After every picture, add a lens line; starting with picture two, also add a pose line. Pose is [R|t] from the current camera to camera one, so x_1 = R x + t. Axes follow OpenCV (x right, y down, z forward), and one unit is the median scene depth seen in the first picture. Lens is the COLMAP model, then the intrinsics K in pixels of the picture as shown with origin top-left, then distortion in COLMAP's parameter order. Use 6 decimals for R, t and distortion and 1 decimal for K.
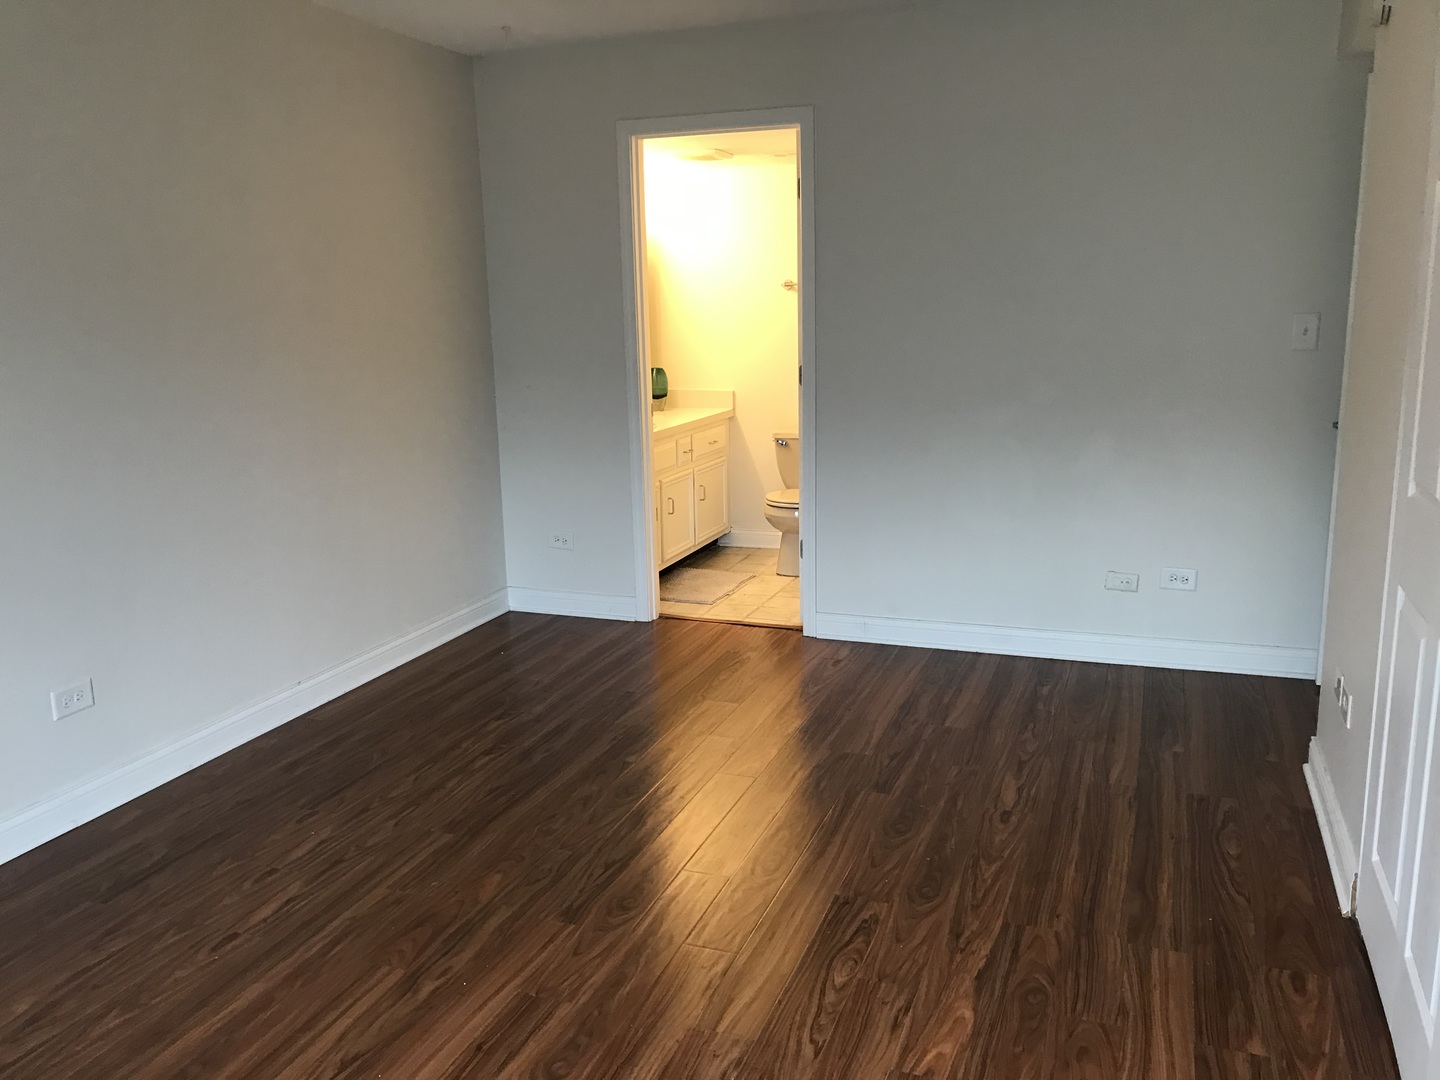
lens RADIAL K [[1184.0, 0, 715.2], [0, 1184.0, 527.9], [0, 0, 1]] dist [0.033881, 0.005458]
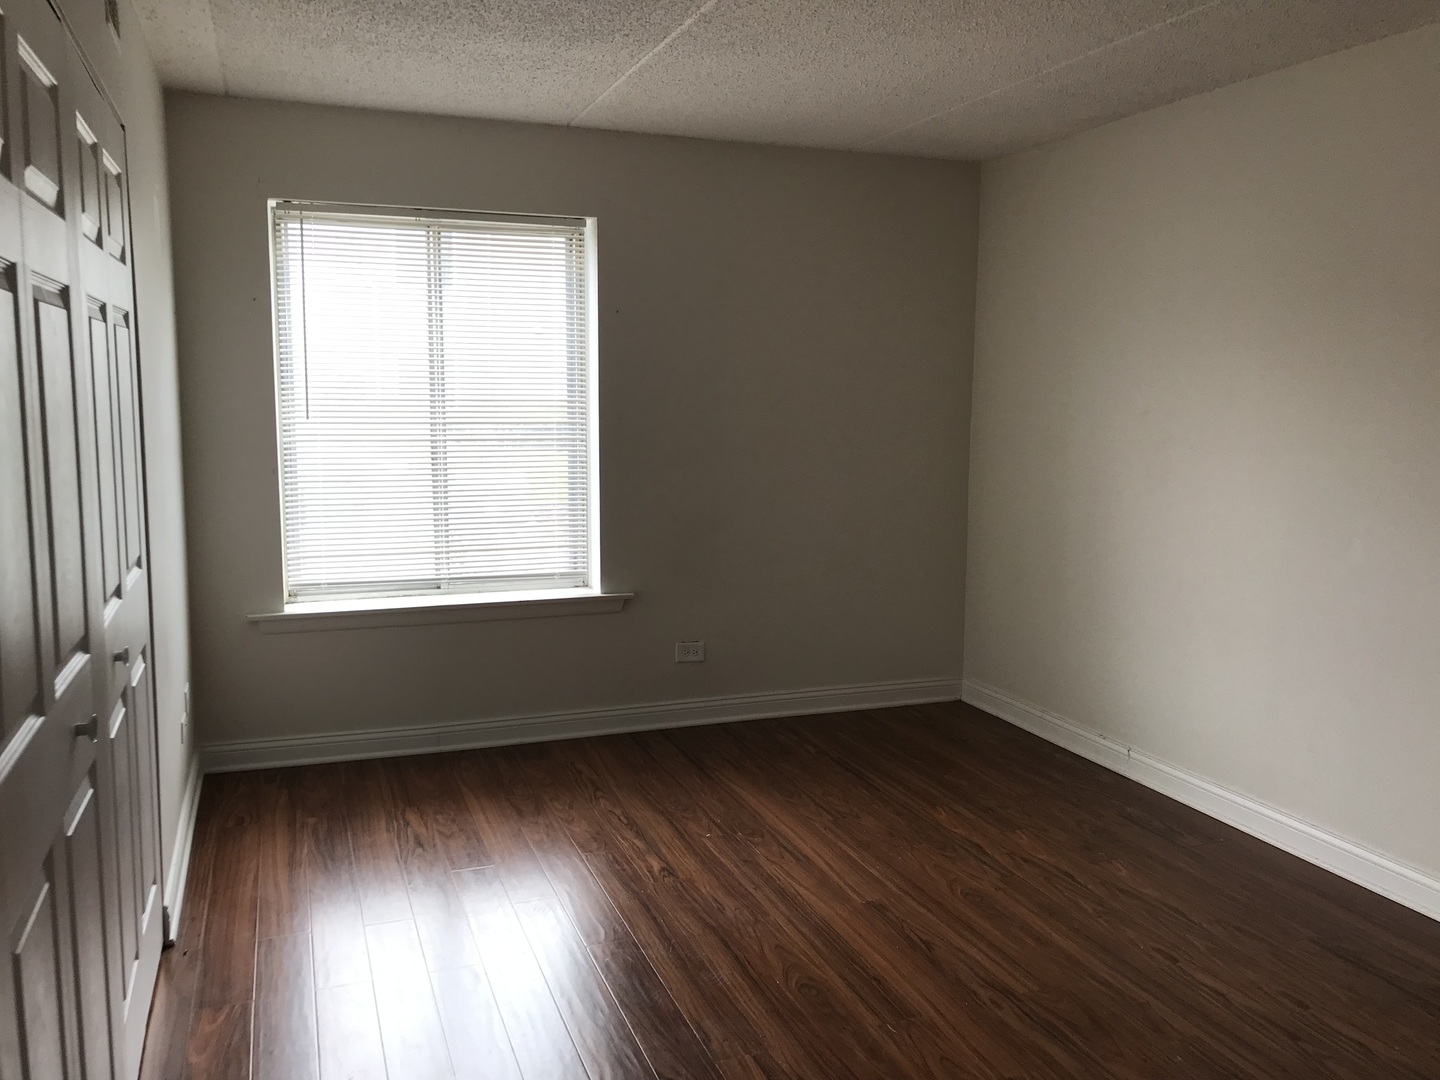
lens RADIAL K [[1184.0, 0, 719.3], [0, 1184.0, 538.0], [0, 0, 1]] dist [0.033881, 0.005458]
pose [[-0.750701, 0.098596, -0.653244, 0.579909], [-0.121214, 0.951458, 0.282905, -0.283741], [0.649427, 0.291559, -0.702309, 1.354078]]
